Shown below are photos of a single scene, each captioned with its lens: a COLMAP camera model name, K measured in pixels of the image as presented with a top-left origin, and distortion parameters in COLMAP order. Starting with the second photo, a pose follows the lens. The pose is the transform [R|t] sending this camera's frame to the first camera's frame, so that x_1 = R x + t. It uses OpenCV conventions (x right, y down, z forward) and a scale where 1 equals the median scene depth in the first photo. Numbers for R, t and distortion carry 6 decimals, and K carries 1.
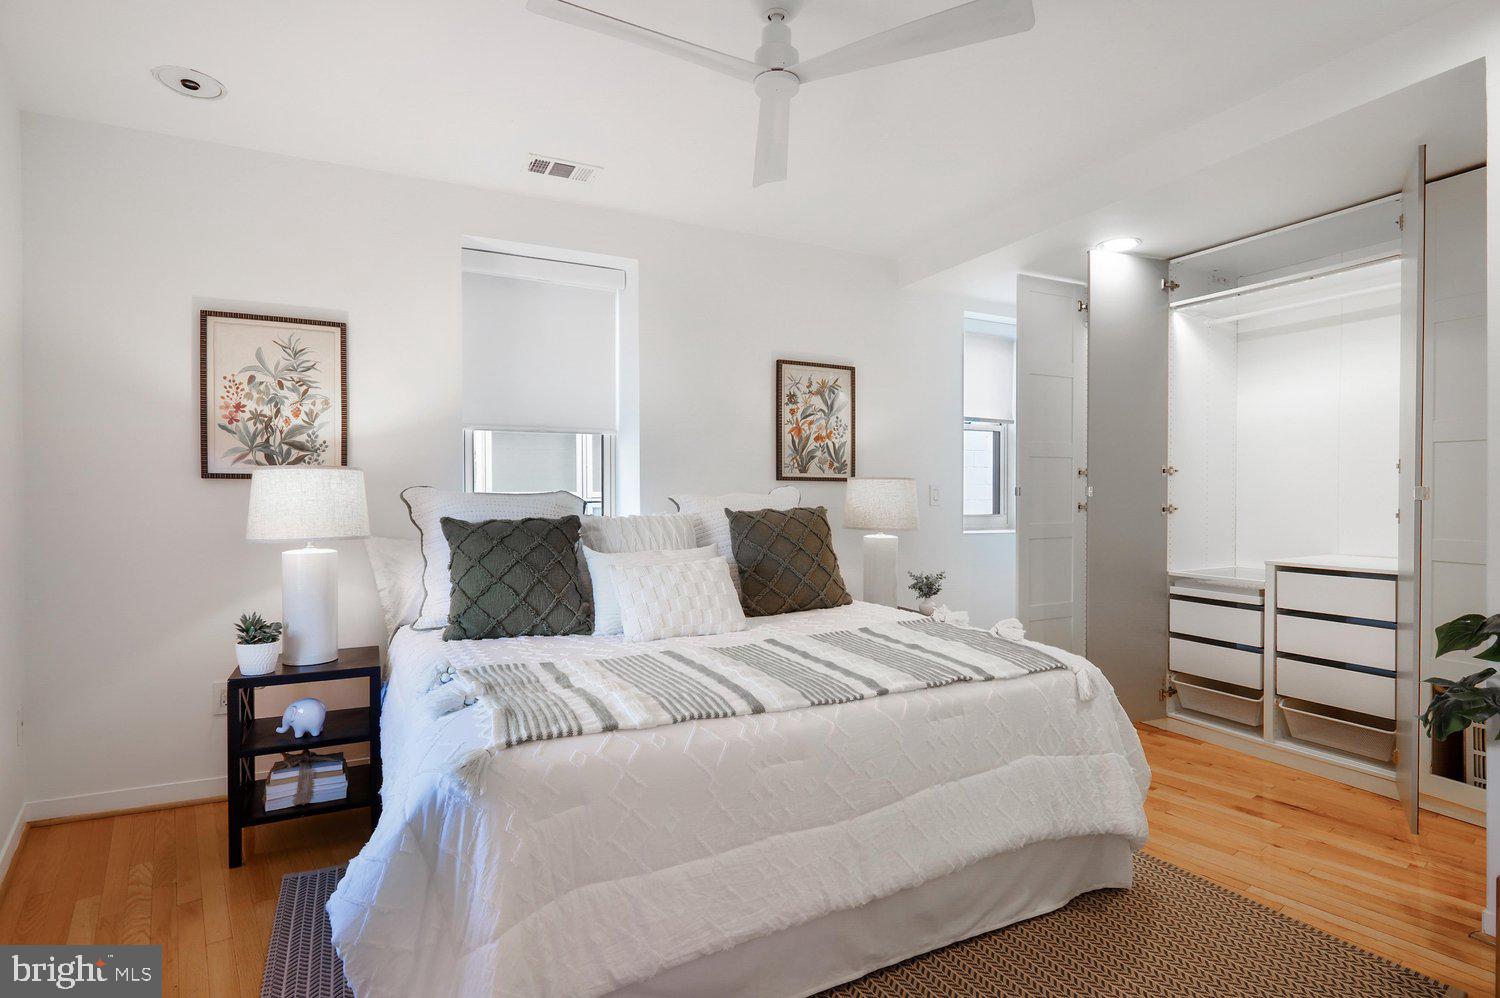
lens RADIAL K [[737.4, 0, 759.2], [0, 737.4, 502.0], [0, 0, 1]] dist [-0.006548, 0.004463]
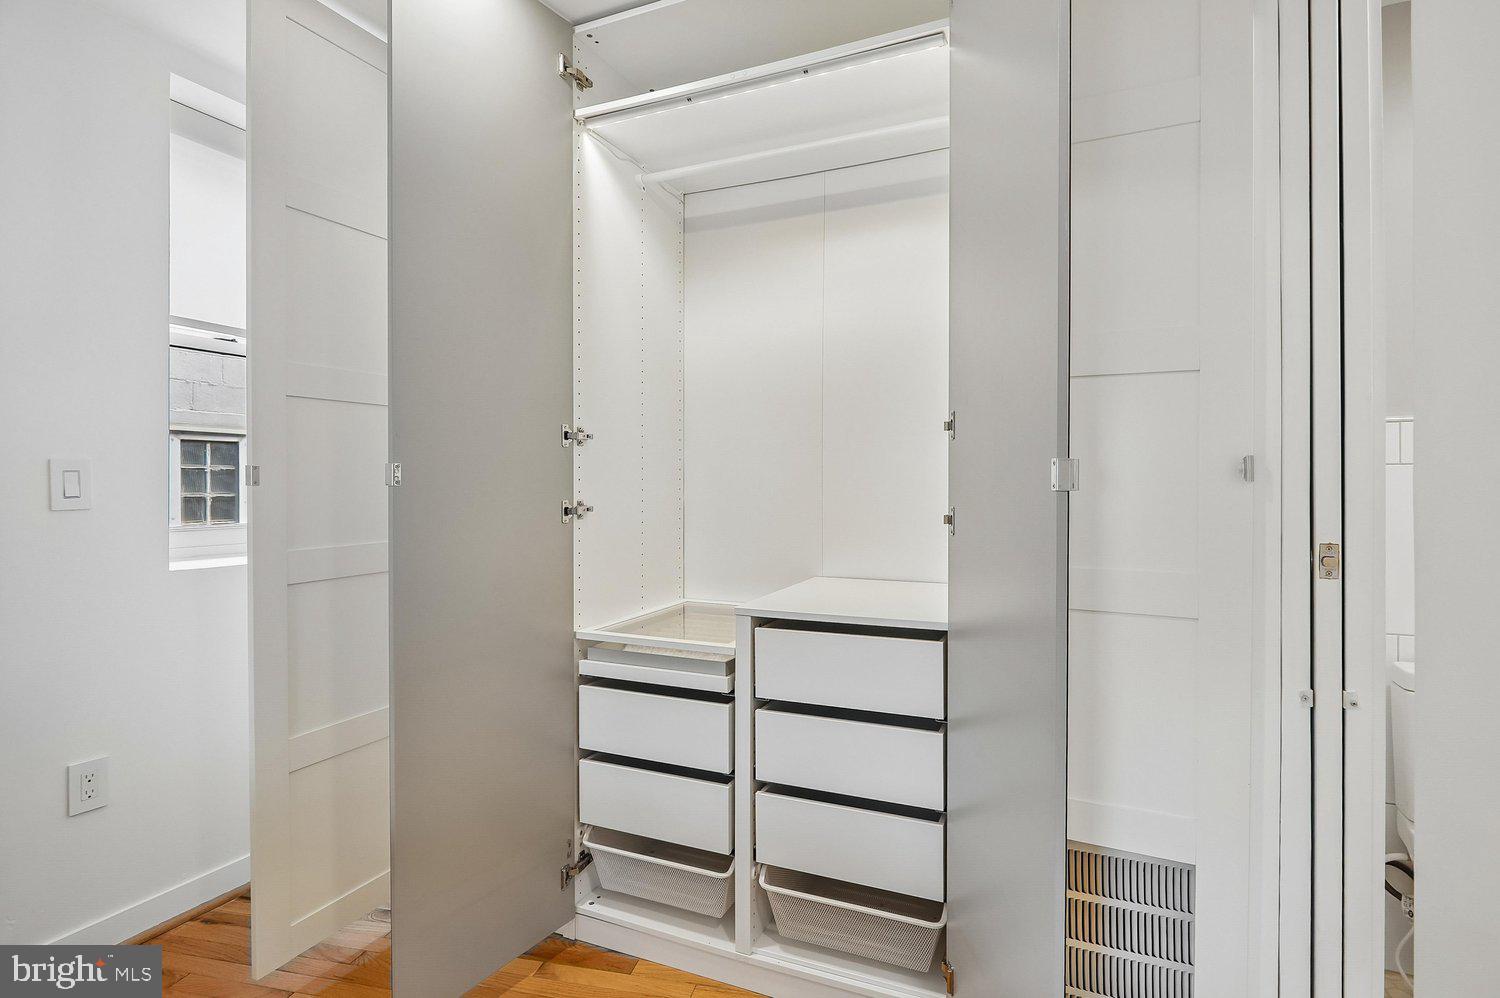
lens RADIAL K [[737.4, 0, 749.6], [0, 737.4, 493.8], [0, 0, 1]] dist [-0.006548, 0.004463]
pose [[0.780659, -0.004914, 0.624937, 0.365189], [0.007619, 0.999970, -0.001654, 0.000063], [-0.624910, 0.006052, 0.780673, 0.579013]]
